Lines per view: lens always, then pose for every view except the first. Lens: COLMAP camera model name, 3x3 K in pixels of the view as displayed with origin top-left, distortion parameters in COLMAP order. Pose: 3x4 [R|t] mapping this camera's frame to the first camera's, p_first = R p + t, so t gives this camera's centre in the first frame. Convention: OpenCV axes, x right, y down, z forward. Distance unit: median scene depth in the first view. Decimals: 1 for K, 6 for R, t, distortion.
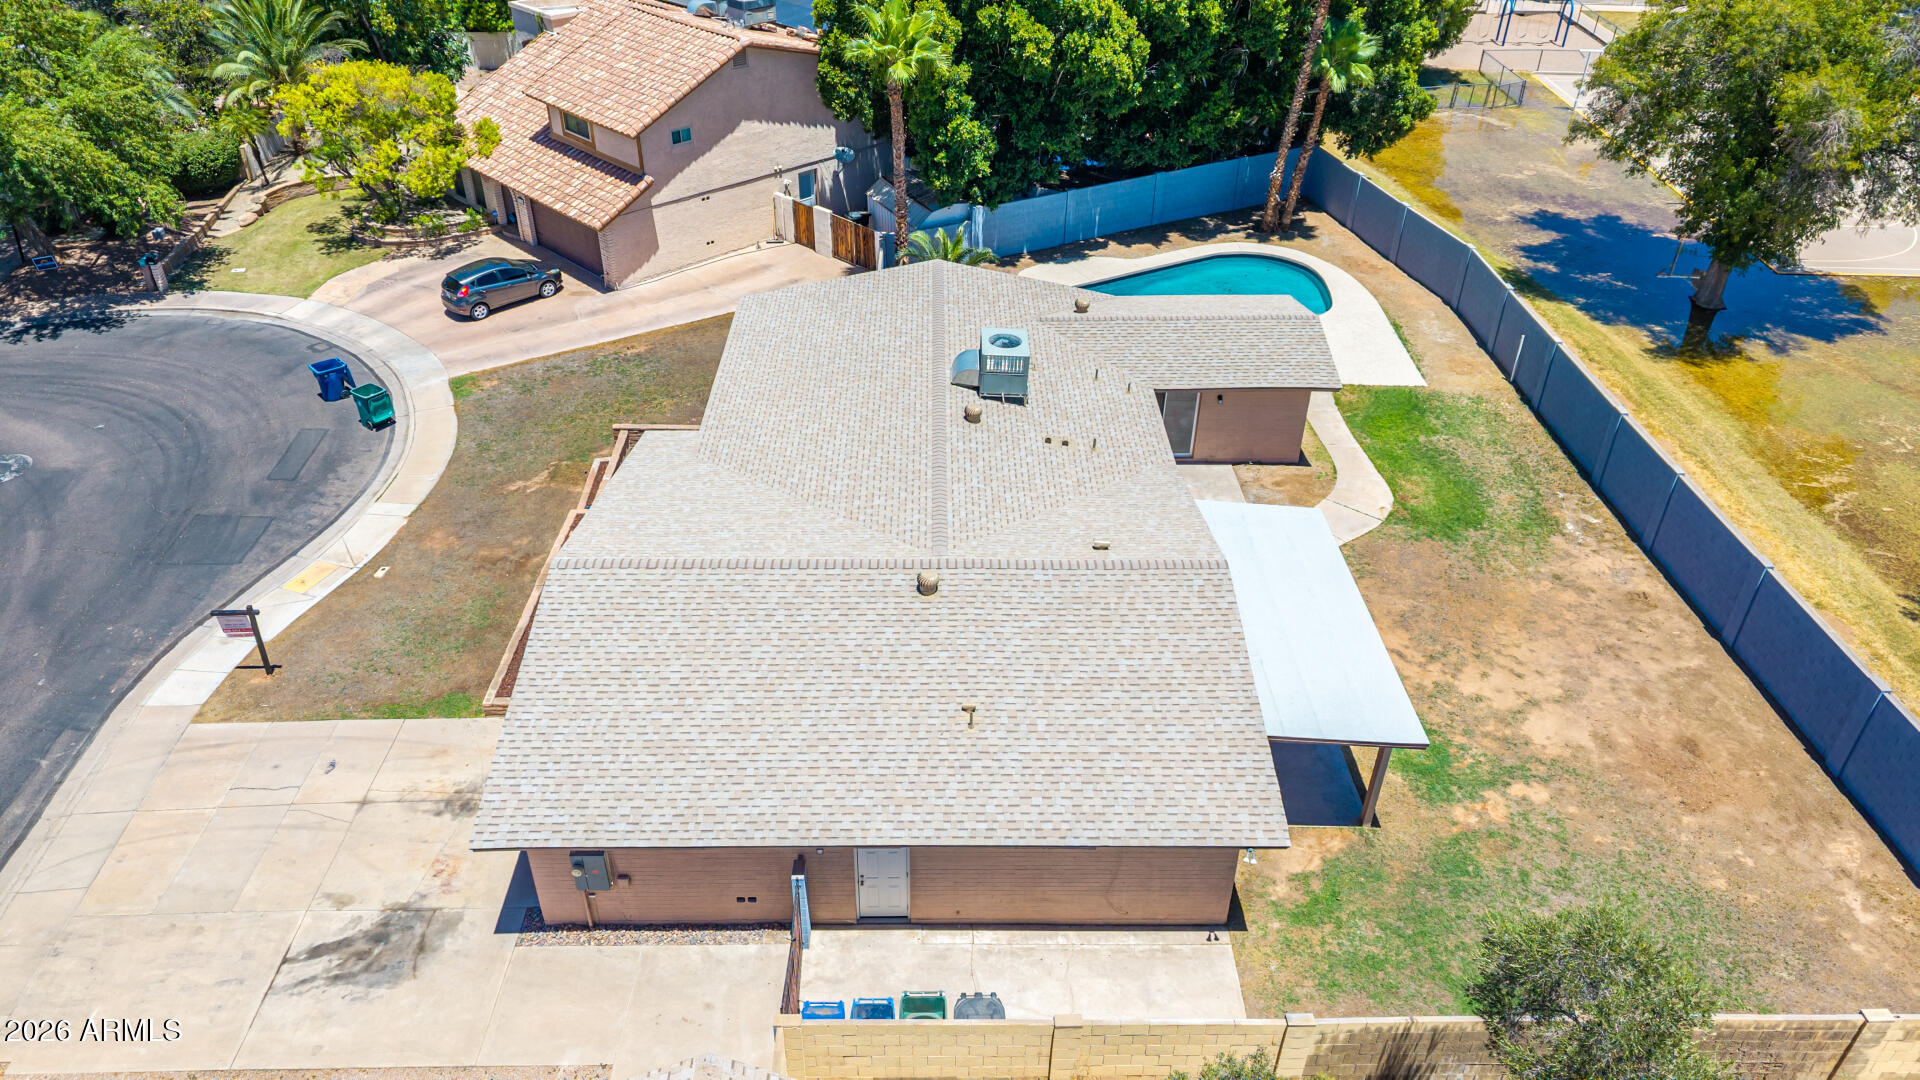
lens RADIAL K [[1284.8, 0, 956.4], [0, 1284.8, 539.4], [0, 0, 1]] dist [0.009038, -0.001888]
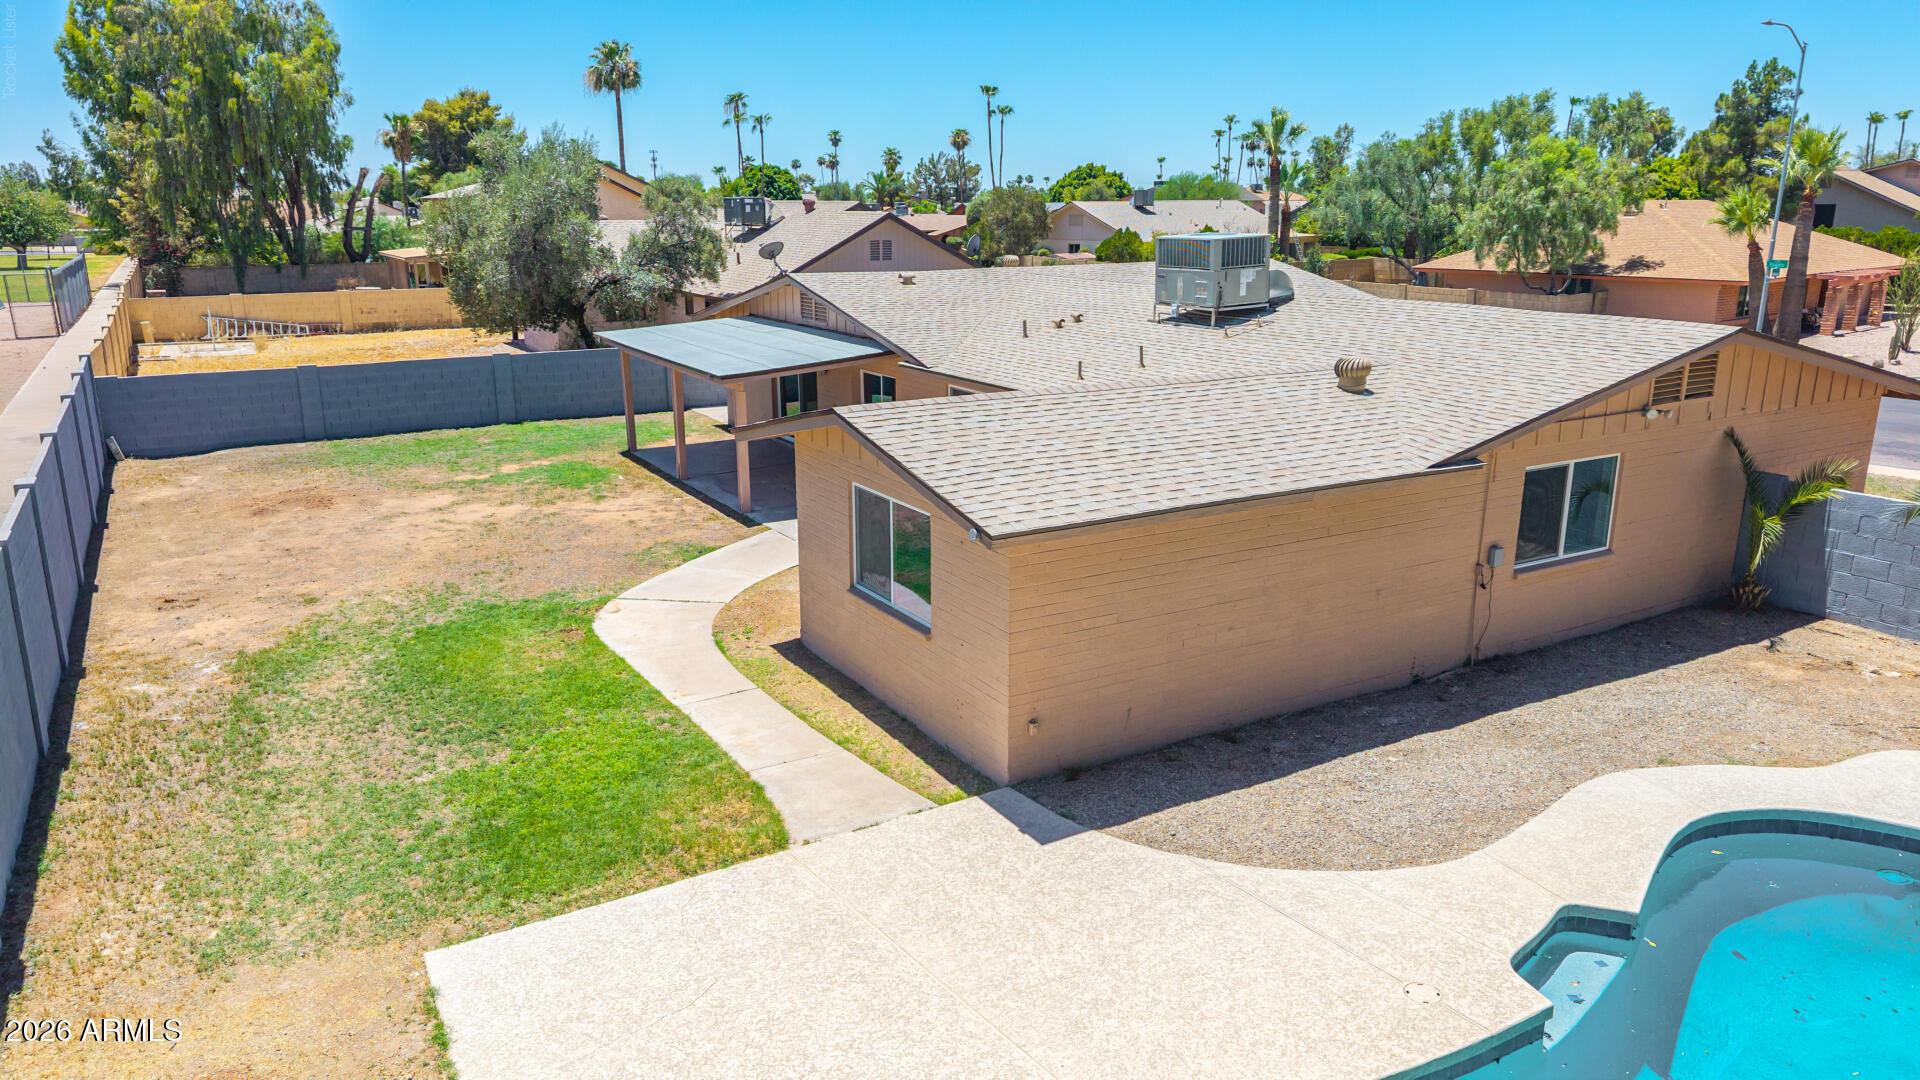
lens RADIAL K [[1287.3, 0, 945.1], [0, 1287.3, 538.1], [0, 0, 1]] dist [0.039761, -0.068881]
pose [[-0.874272, 0.114467, -0.471747, 0.411696], [-0.277226, 0.680009, 0.678773, -0.387706], [0.398489, 0.724213, -0.562780, 1.194991]]
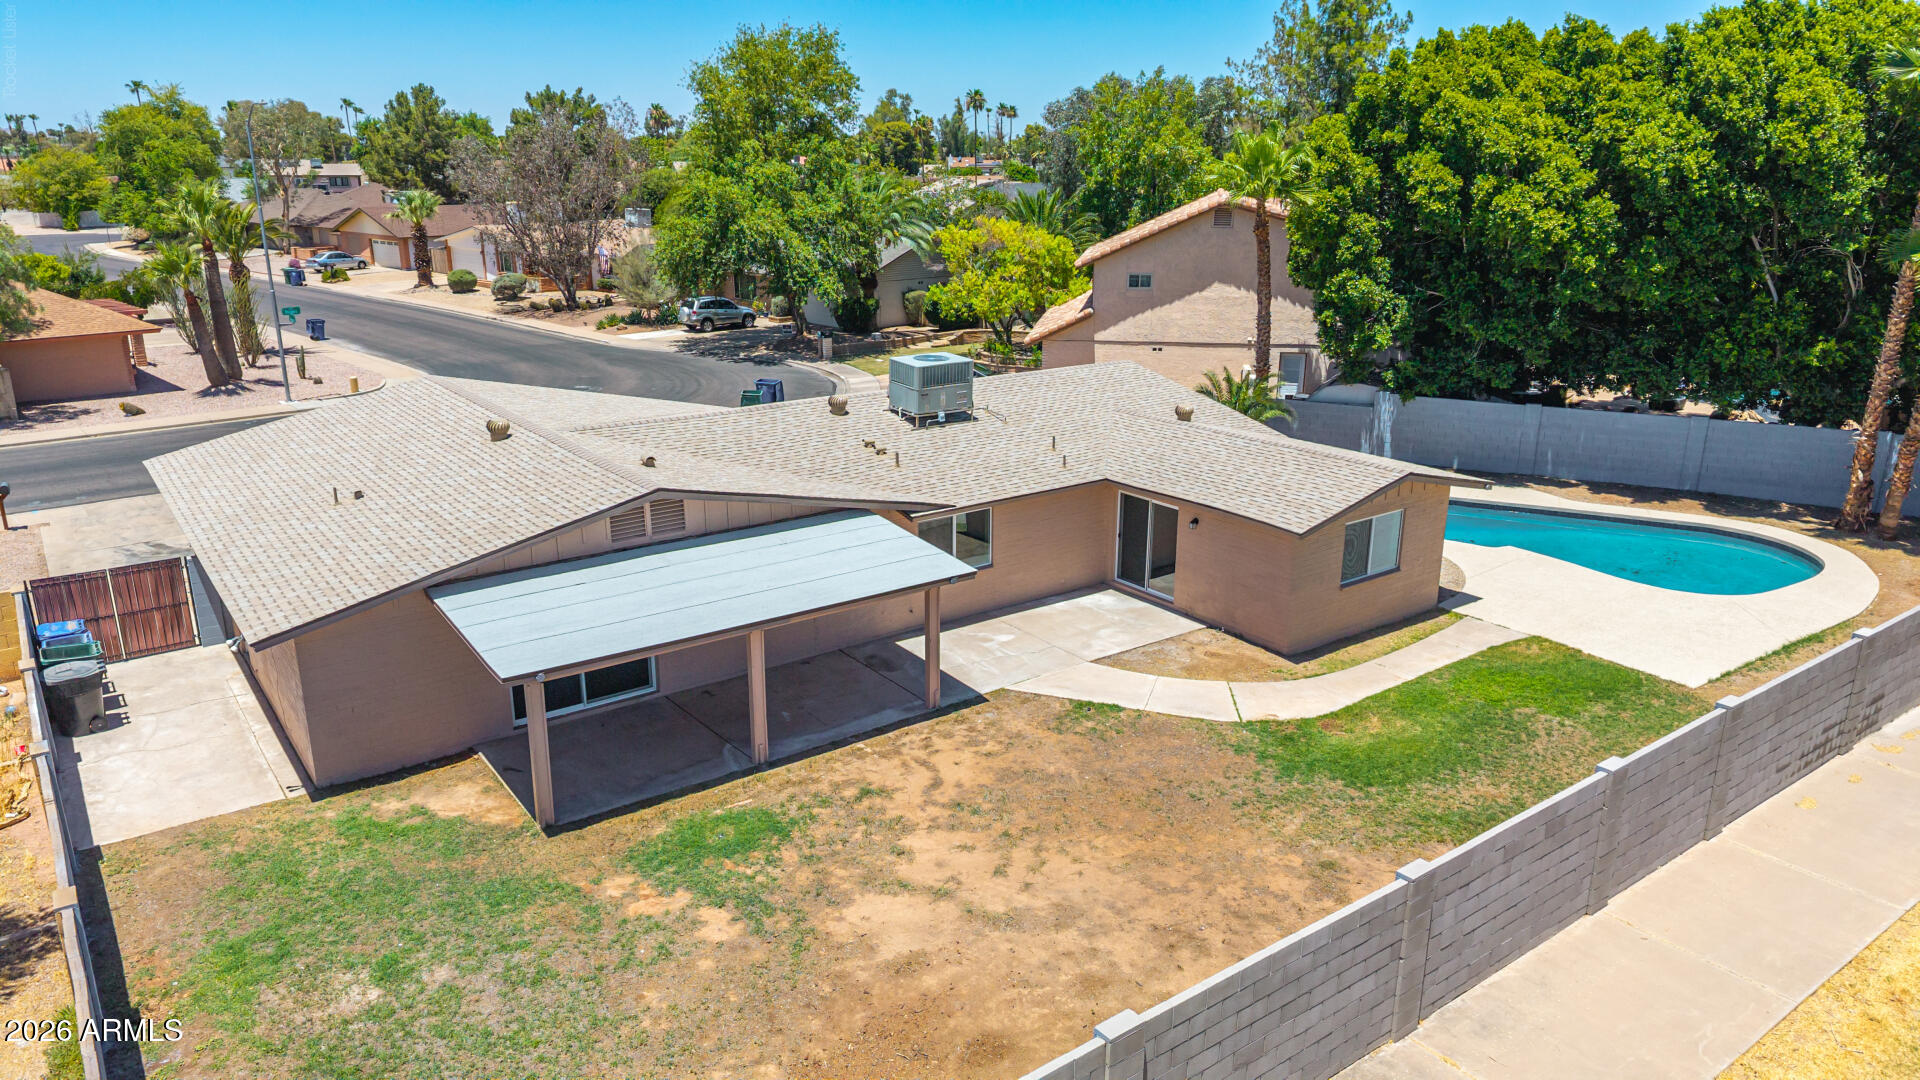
lens RADIAL K [[1286.4, 0, 943.3], [0, 1286.4, 546.3], [0, 0, 1]] dist [0.040171, -0.043126]
pose [[0.576586, 0.231862, -0.783446, 0.652073], [-0.452204, 0.889191, -0.069648, 0.017524], [0.680485, 0.394436, 0.617544, 0.415249]]
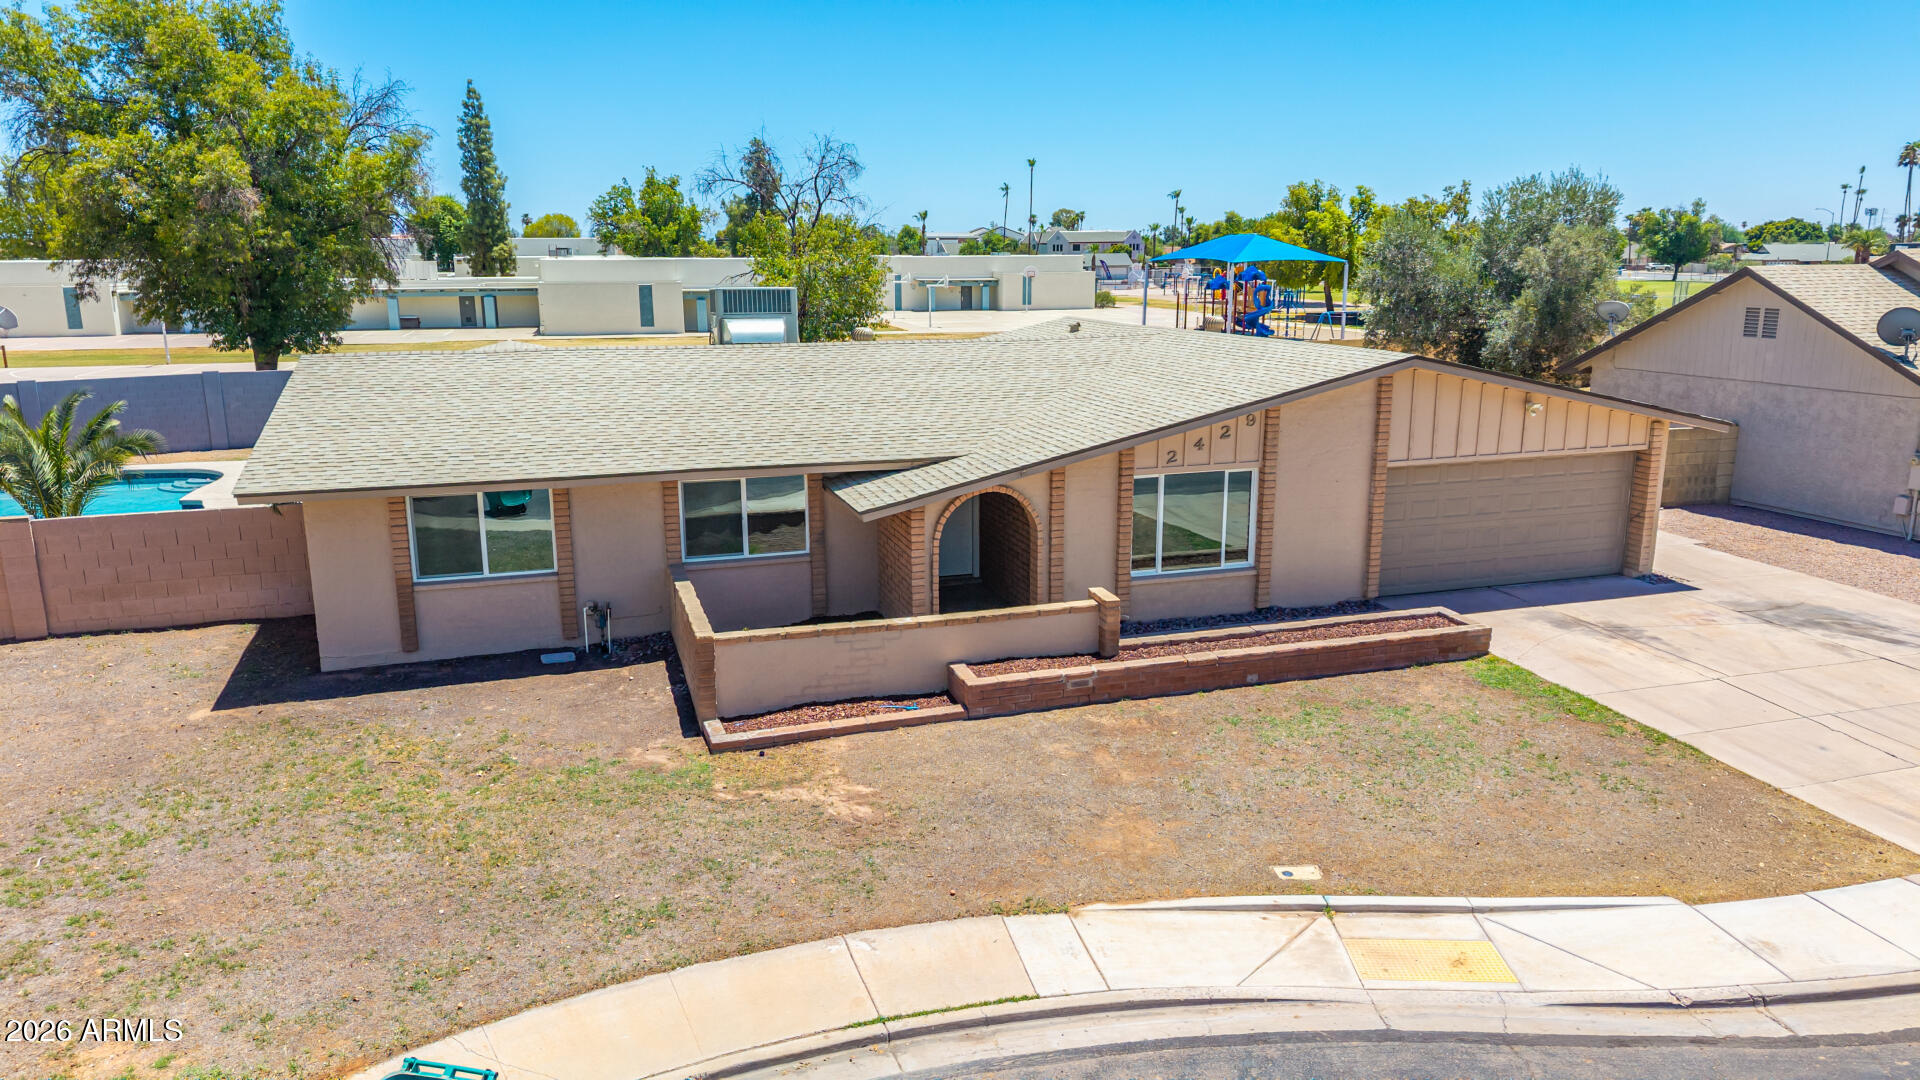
lens RADIAL K [[1275.0, 0, 944.4], [0, 1275.0, 538.9], [0, 0, 1]] dist [0.035626, -0.039268]
pose [[-0.283750, -0.217831, 0.933828, -0.634391], [0.539041, 0.769180, 0.343215, -0.201869], [-0.793045, 0.600759, -0.100835, 0.896441]]
